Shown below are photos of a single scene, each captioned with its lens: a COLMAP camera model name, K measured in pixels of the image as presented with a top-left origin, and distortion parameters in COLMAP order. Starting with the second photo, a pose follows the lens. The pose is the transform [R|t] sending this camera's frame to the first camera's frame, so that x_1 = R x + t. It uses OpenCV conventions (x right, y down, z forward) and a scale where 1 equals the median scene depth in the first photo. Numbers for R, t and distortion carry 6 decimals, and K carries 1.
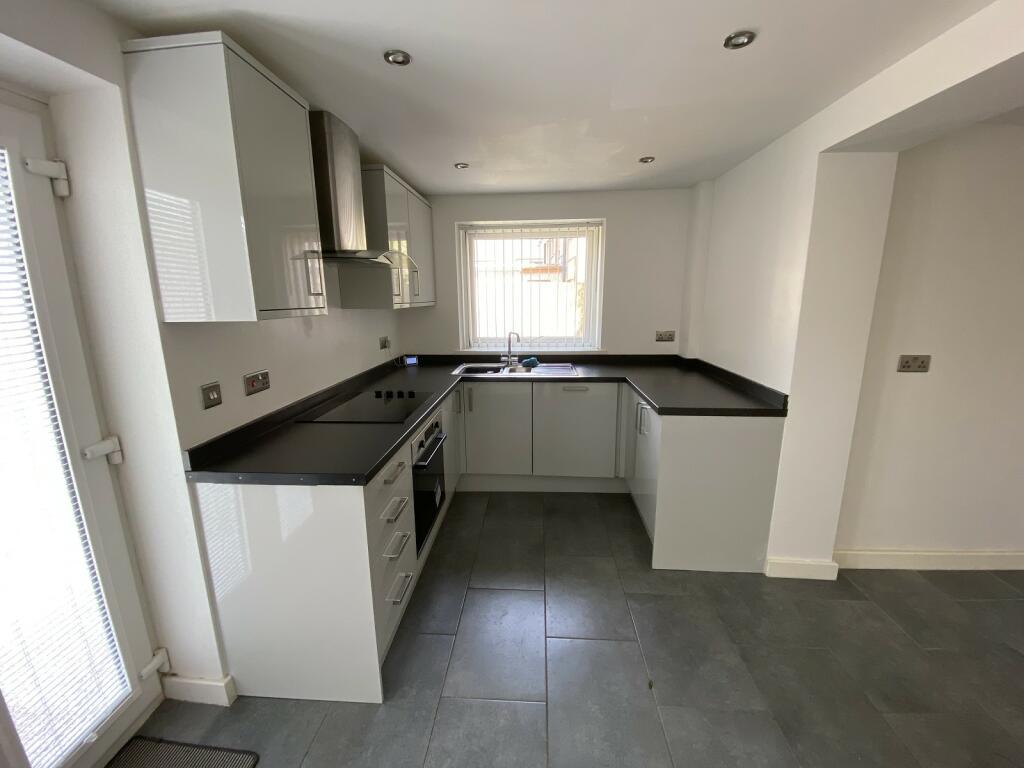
lens RADIAL K [[419.9, 0, 512.0], [0, 419.9, 384.0], [0, 0, 1]] dist [0.046214, -0.034727]
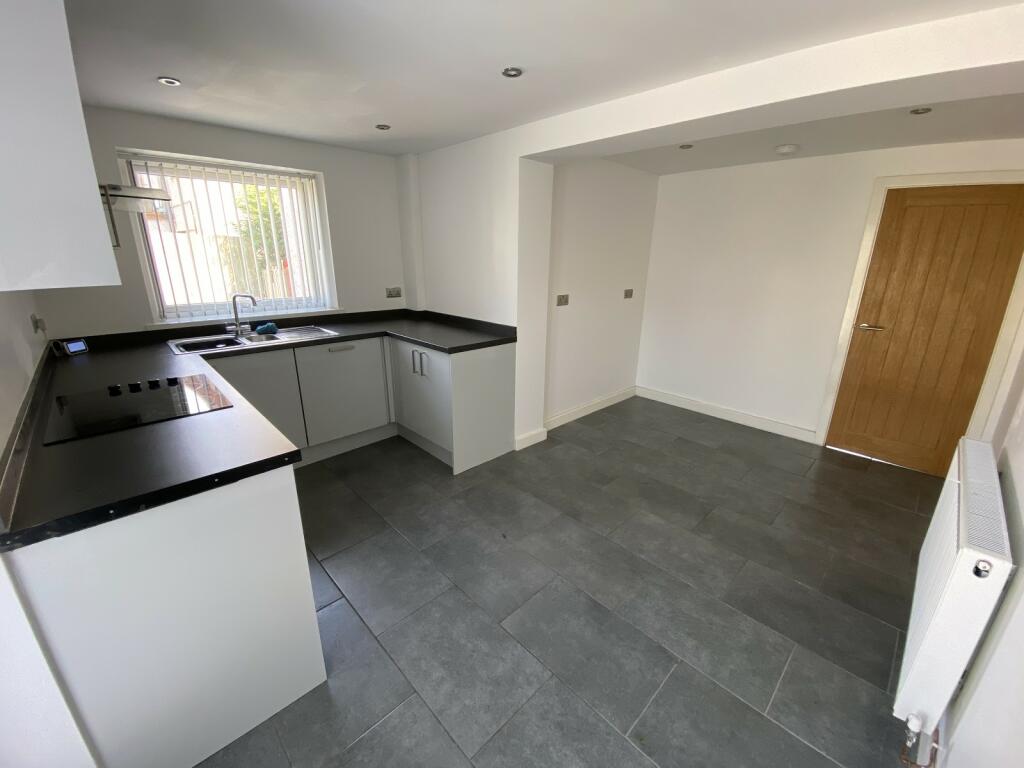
lens RADIAL K [[419.9, 0, 512.0], [0, 419.9, 384.0], [0, 0, 1]] dist [0.046214, -0.034727]
pose [[0.660003, -0.205344, 0.722655, -0.333210], [0.139039, 0.978690, 0.151113, -0.001689], [-0.738285, 0.000742, 0.674489, 0.016461]]
